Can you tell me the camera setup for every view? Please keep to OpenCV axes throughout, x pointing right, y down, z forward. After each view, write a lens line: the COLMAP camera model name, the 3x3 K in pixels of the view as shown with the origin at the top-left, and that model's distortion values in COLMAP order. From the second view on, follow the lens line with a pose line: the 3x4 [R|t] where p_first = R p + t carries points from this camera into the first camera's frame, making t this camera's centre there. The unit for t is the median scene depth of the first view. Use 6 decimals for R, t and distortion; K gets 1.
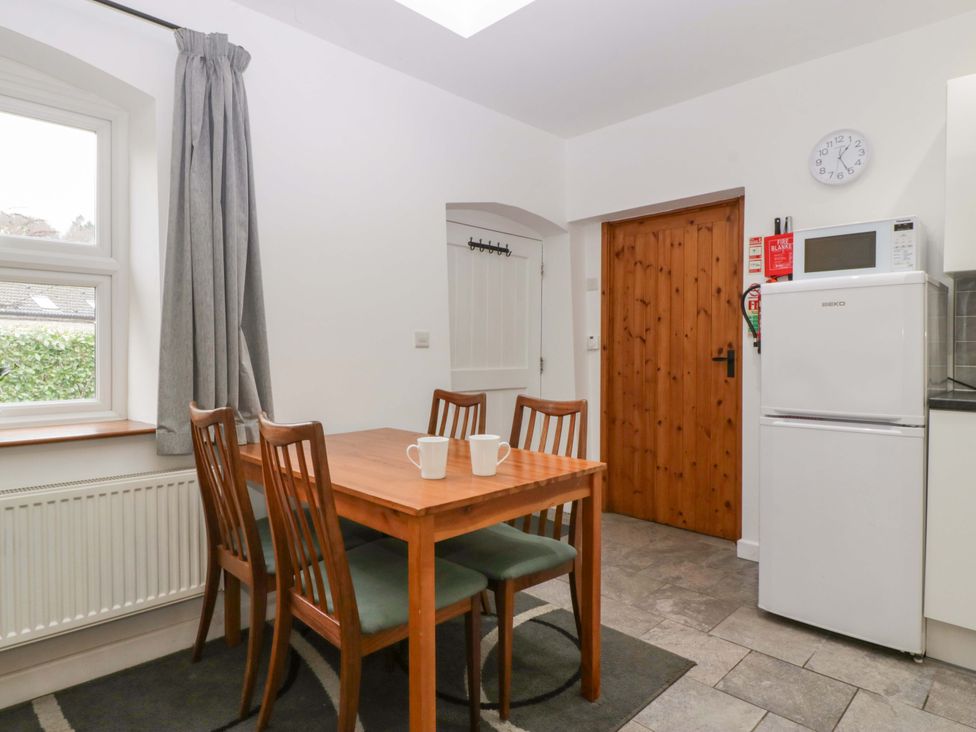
lens RADIAL K [[561.1, 0, 482.3], [0, 561.1, 357.5], [0, 0, 1]] dist [0.004424, -0.015256]
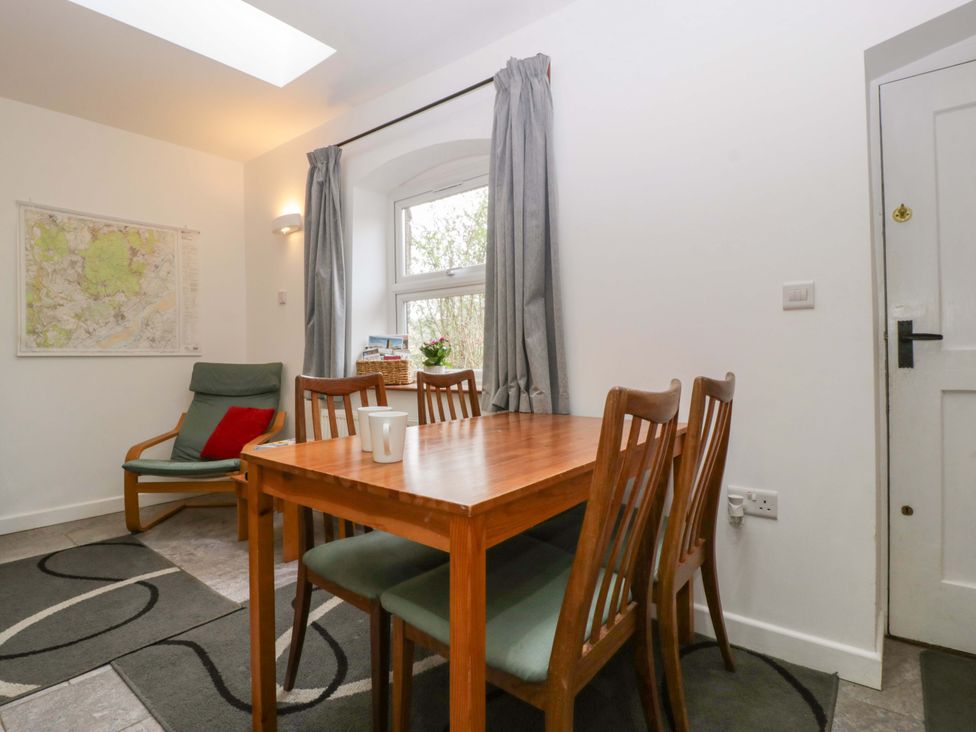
lens RADIAL K [[503.0, 0, 481.5], [0, 503.0, 356.1], [0, 0, 1]] dist [-0.000638, -0.012749]
pose [[0.112857, -0.005787, -0.993594, 0.467495], [0.004754, 0.999975, -0.005284, 0.040420], [0.993600, -0.004127, 0.112882, 0.671330]]
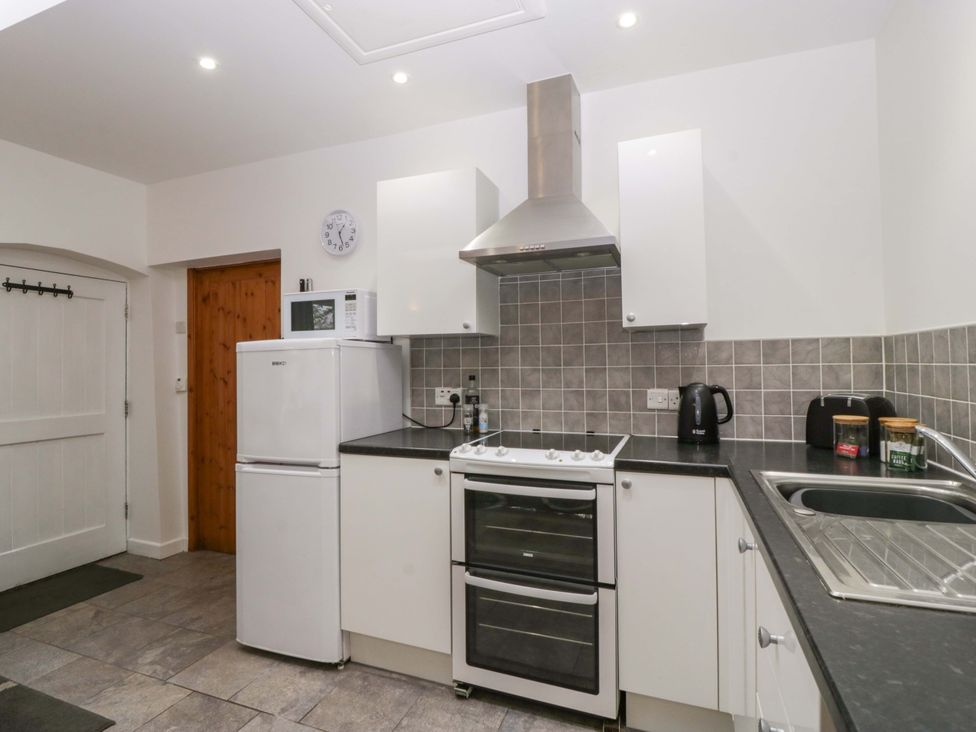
lens RADIAL K [[503.0, 0, 481.5], [0, 503.0, 356.1], [0, 0, 1]] dist [-0.000638, -0.012749]
pose [[0.909574, -0.009909, 0.415424, 0.478918], [0.024185, 0.999283, -0.029116, -0.058534], [-0.414838, 0.036530, 0.909162, -0.088019]]
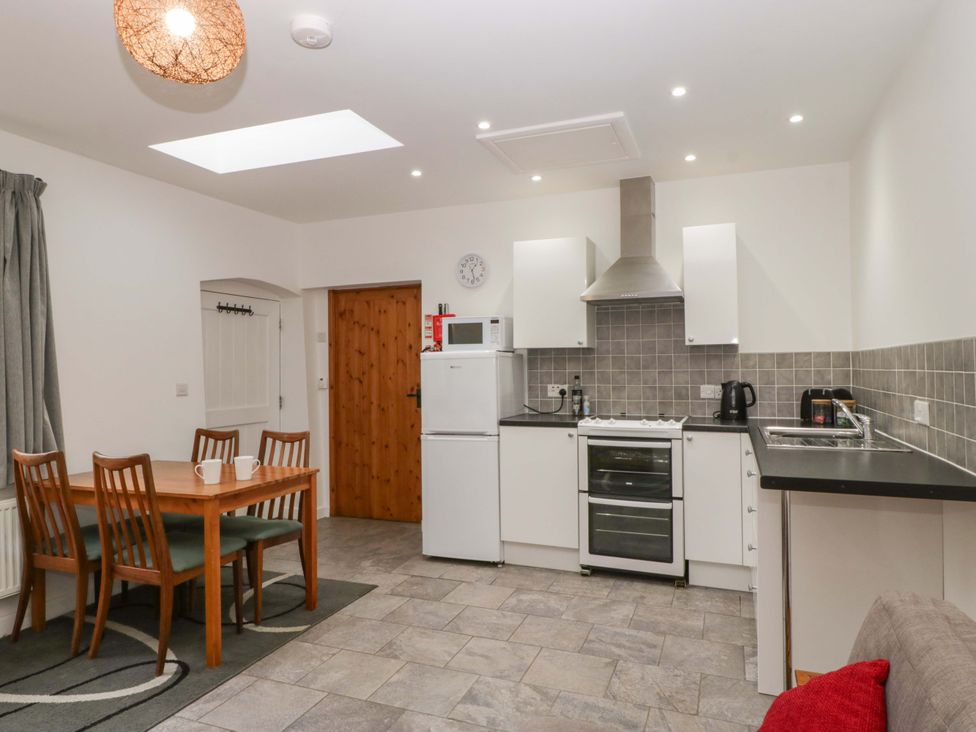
lens RADIAL K [[616.9, 0, 481.9], [0, 616.9, 354.8], [0, 0, 1]] dist [0.004560, -0.012630]
pose [[0.914007, -0.007039, 0.405638, -0.059317], [0.021269, 0.999306, -0.030584, -0.061415], [-0.405141, 0.036581, 0.913522, -0.642134]]
